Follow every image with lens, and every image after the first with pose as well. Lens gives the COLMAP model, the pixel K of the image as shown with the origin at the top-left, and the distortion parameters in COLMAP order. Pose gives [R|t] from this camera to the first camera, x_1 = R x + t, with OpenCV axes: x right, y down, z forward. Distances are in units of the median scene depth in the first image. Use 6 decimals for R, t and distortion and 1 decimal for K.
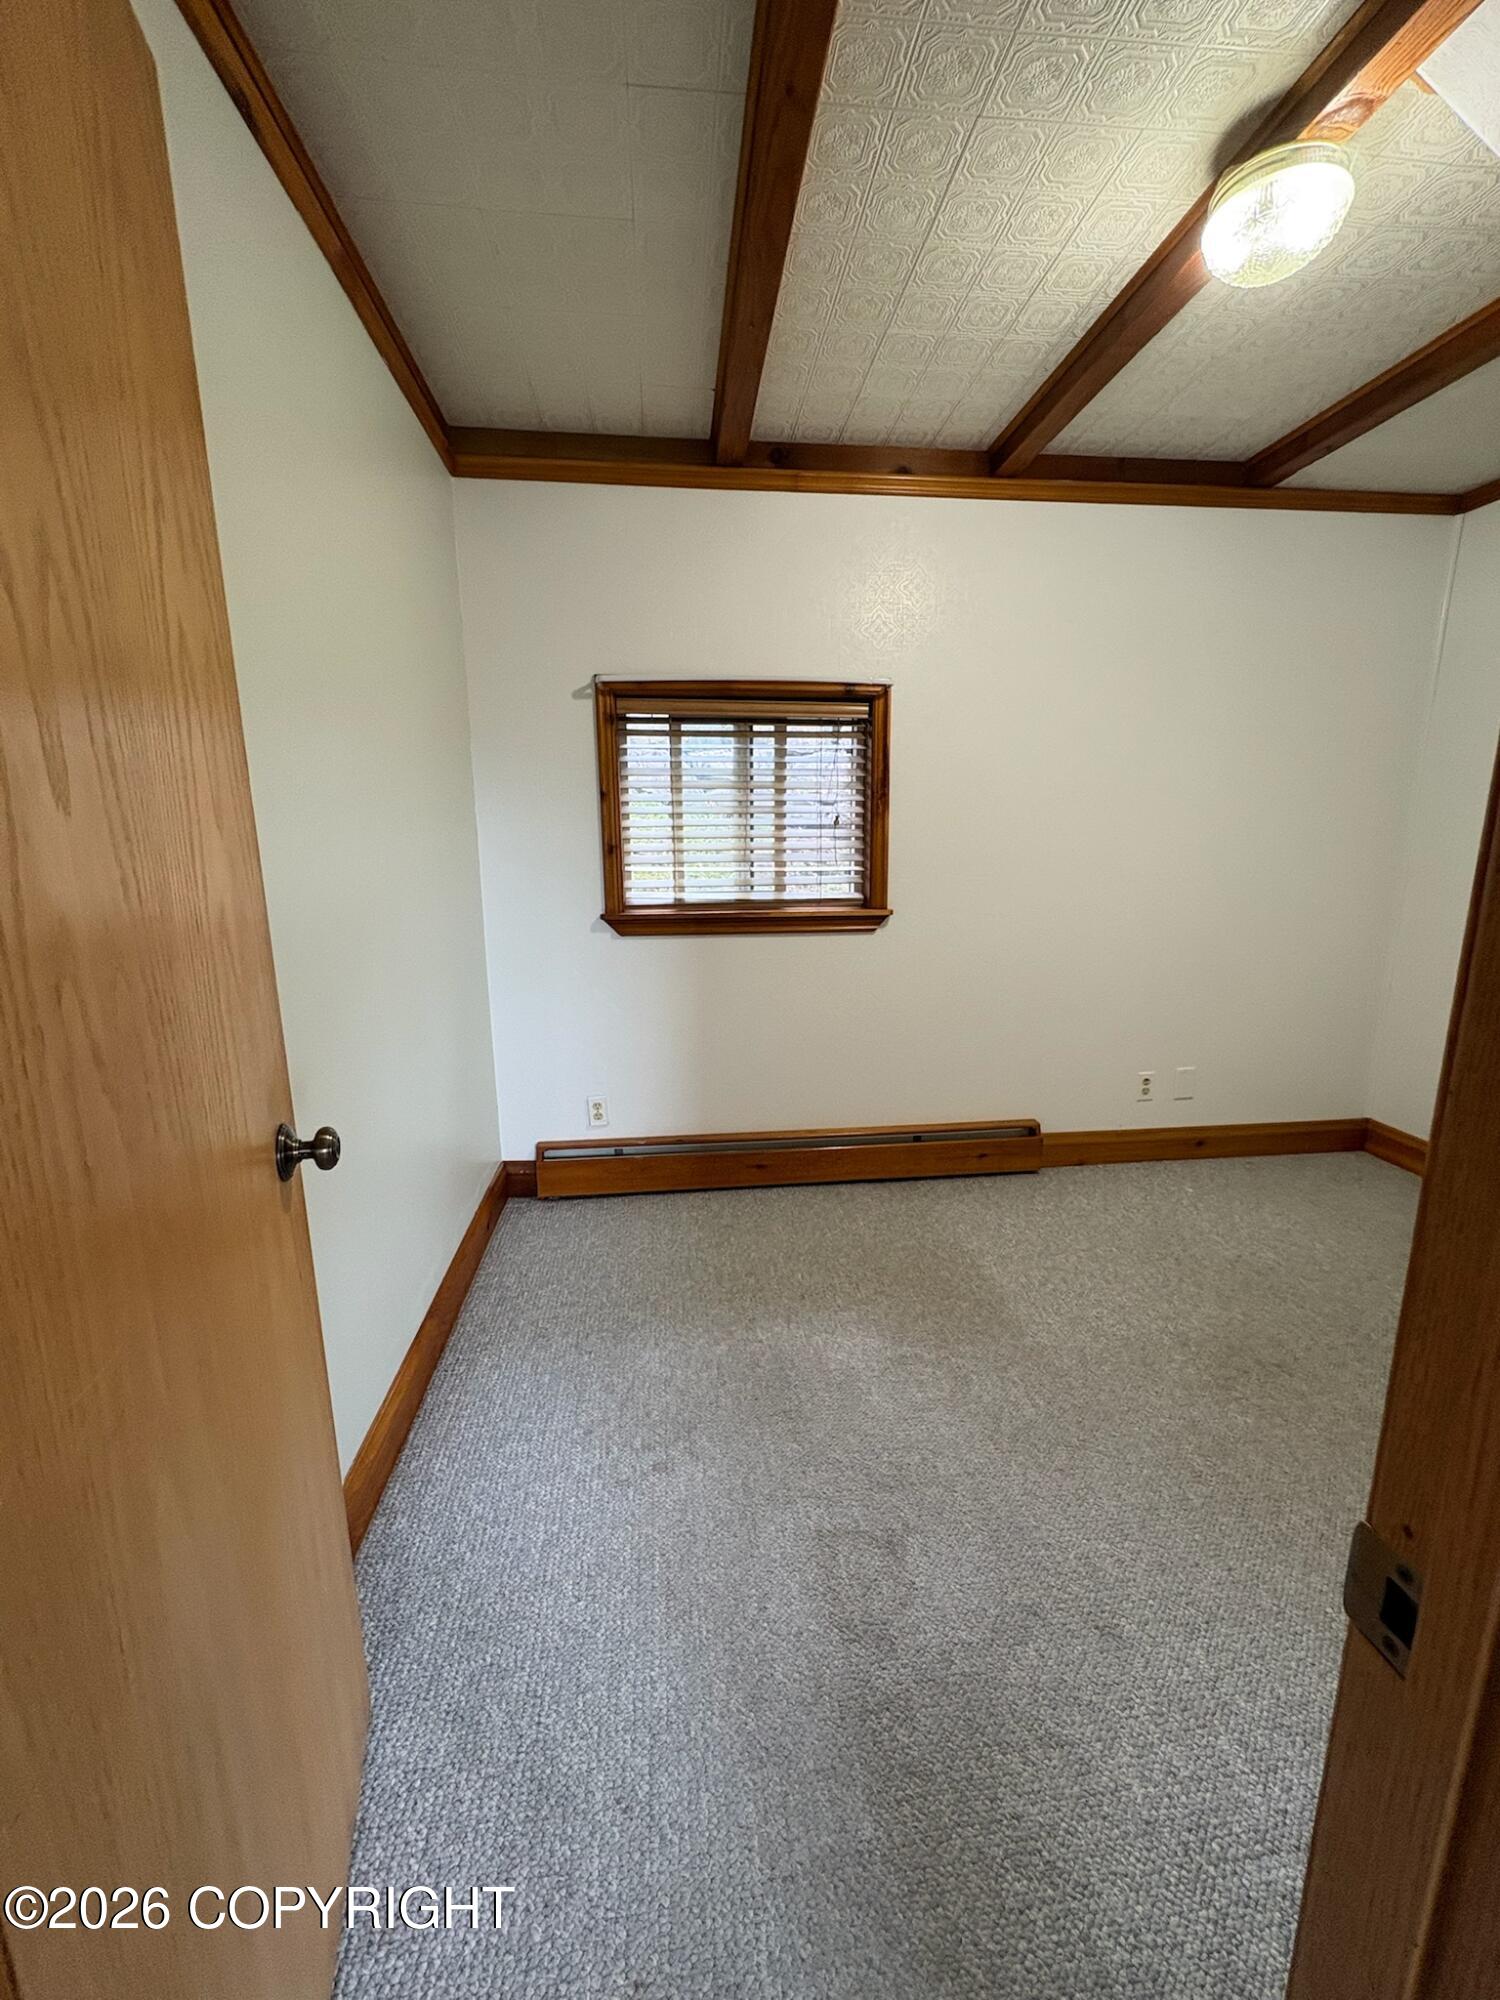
lens RADIAL K [[796.8, 0, 750.0], [0, 796.8, 1000.0], [0, 0, 1]] dist [-0.000512, -0.000041]
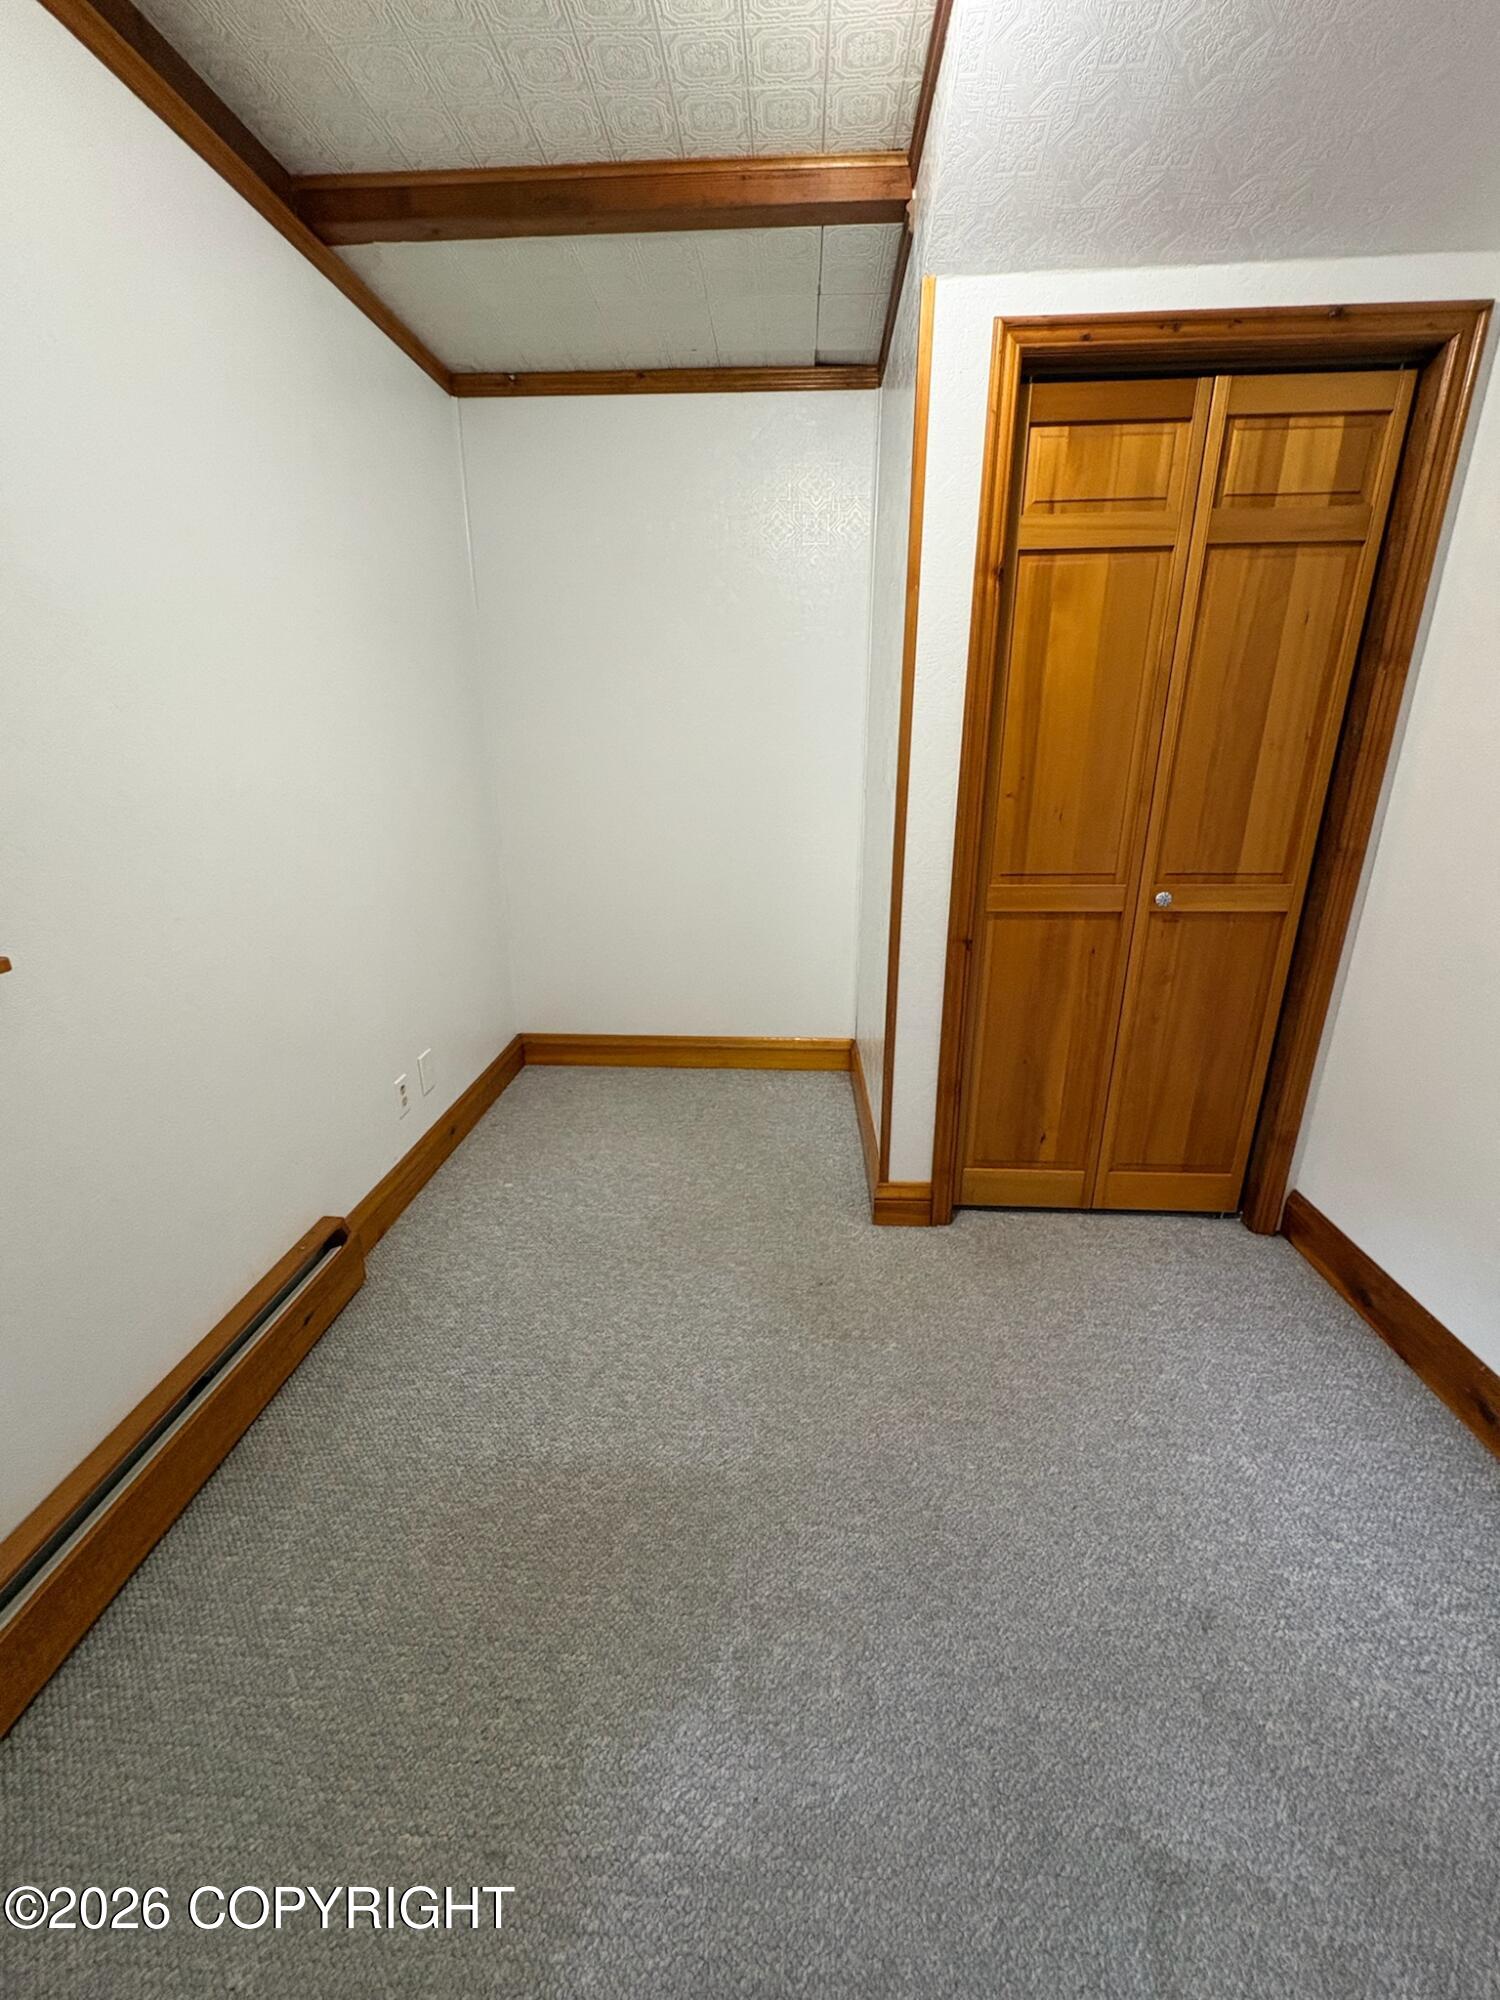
lens RADIAL K [[796.8, 0, 750.0], [0, 796.8, 1000.0], [0, 0, 1]] dist [-0.000512, -0.000041]
pose [[0.163014, -0.303402, 0.938815, -0.144512], [0.202803, 0.941528, 0.269064, -0.126745], [-0.965555, 0.146533, 0.215013, 0.572953]]
